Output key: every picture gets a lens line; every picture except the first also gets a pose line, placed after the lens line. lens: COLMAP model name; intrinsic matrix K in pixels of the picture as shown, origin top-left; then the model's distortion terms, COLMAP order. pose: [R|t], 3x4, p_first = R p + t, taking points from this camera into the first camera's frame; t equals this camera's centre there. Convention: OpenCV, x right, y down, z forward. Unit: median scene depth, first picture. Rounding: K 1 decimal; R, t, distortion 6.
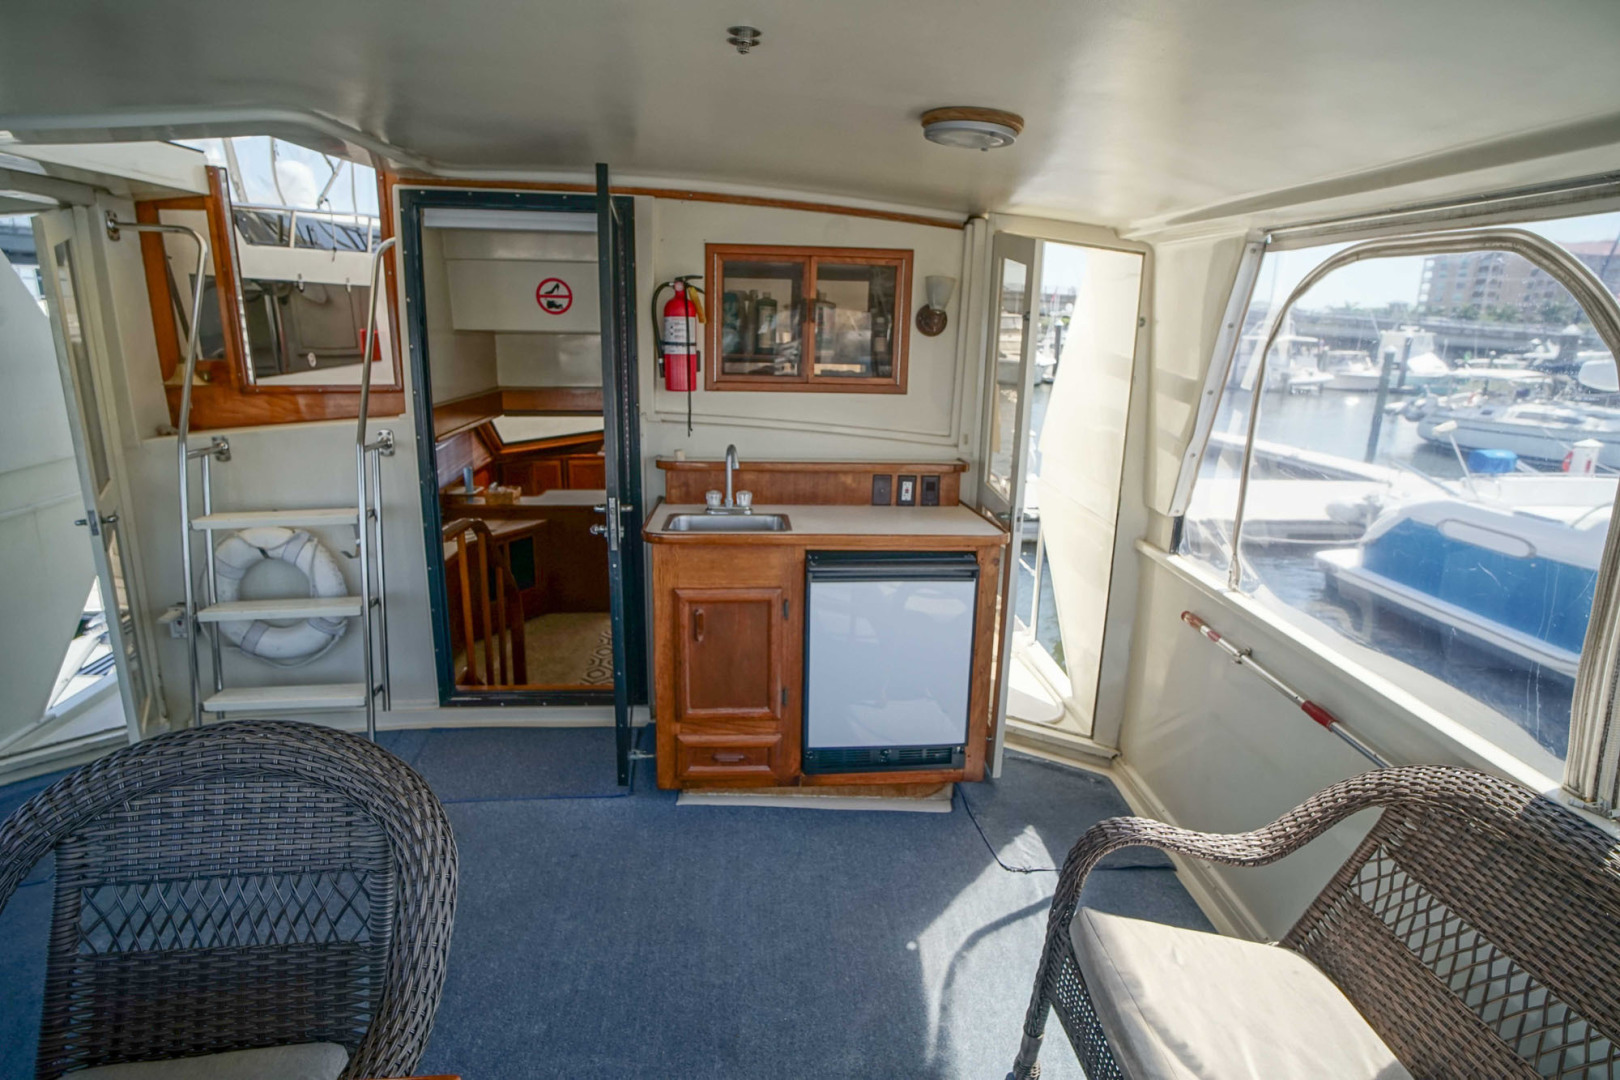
lens RADIAL K [[848.2, 0, 809.9], [0, 848.2, 532.3], [0, 0, 1]] dist [-0.056382, 0.034009]
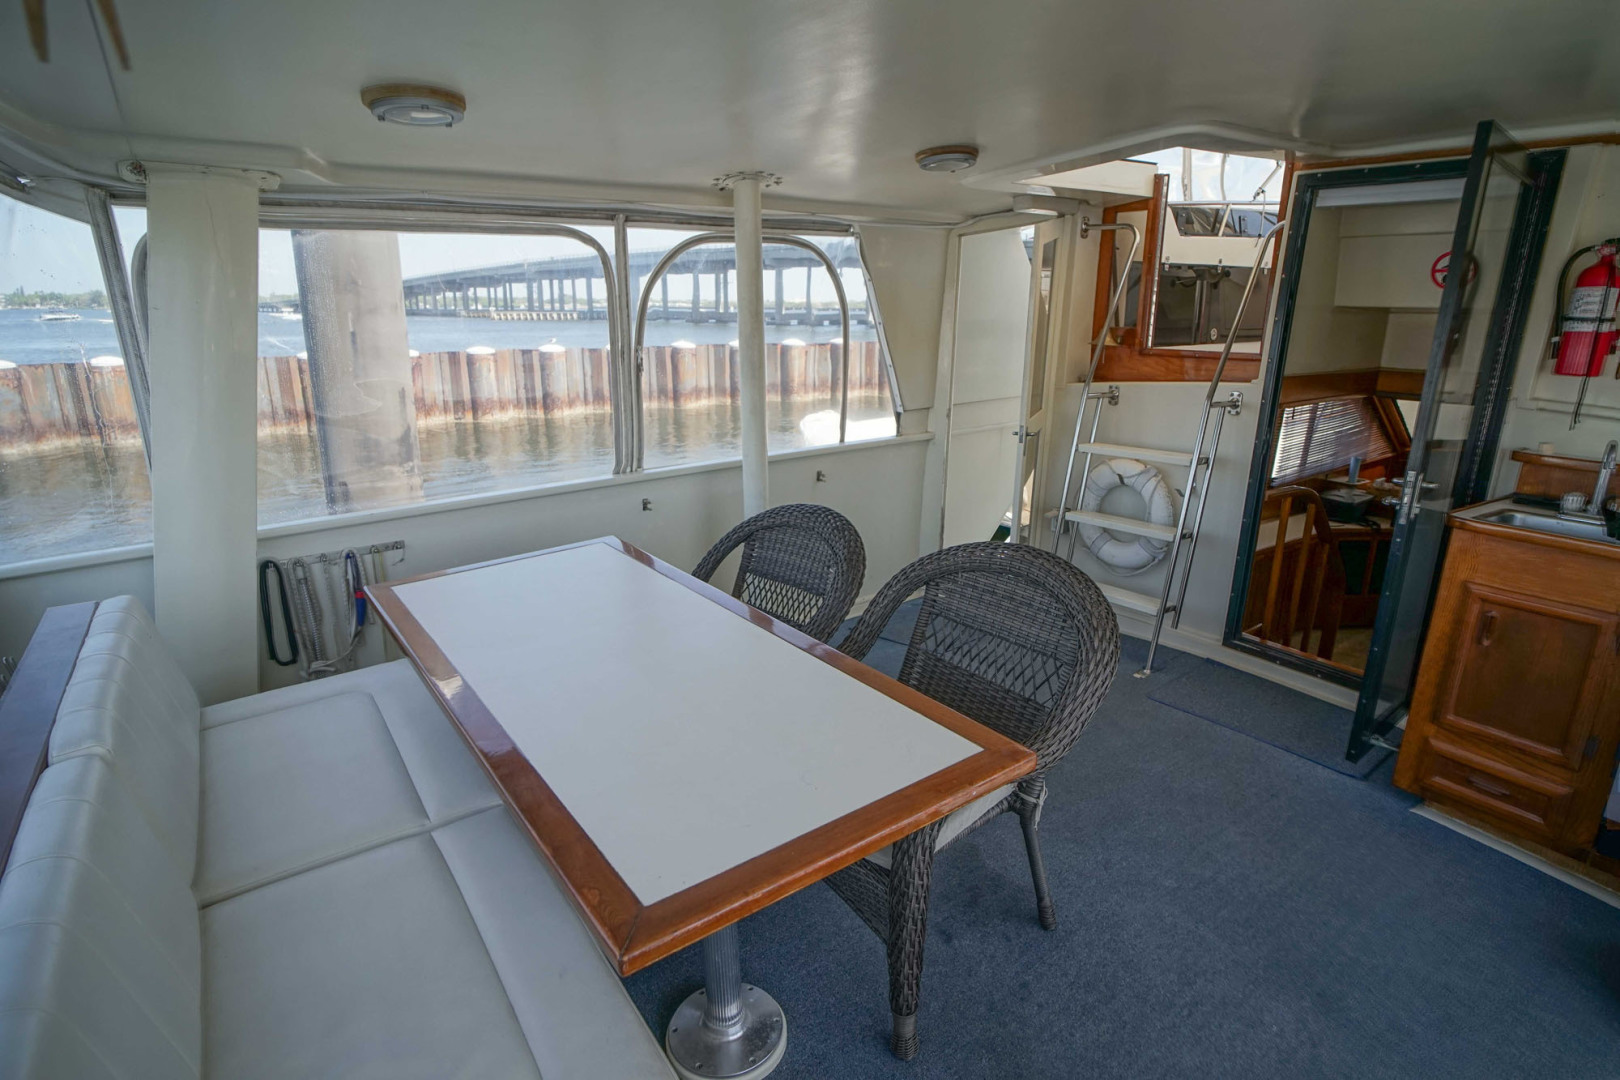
lens RADIAL K [[848.2, 0, 809.9], [0, 848.2, 532.3], [0, 0, 1]] dist [-0.056382, 0.034009]
pose [[0.514871, 0.214084, -0.830106, 0.181049], [-0.208358, 0.970531, 0.121066, 0.046872], [0.831561, 0.110626, 0.544305, -0.080247]]
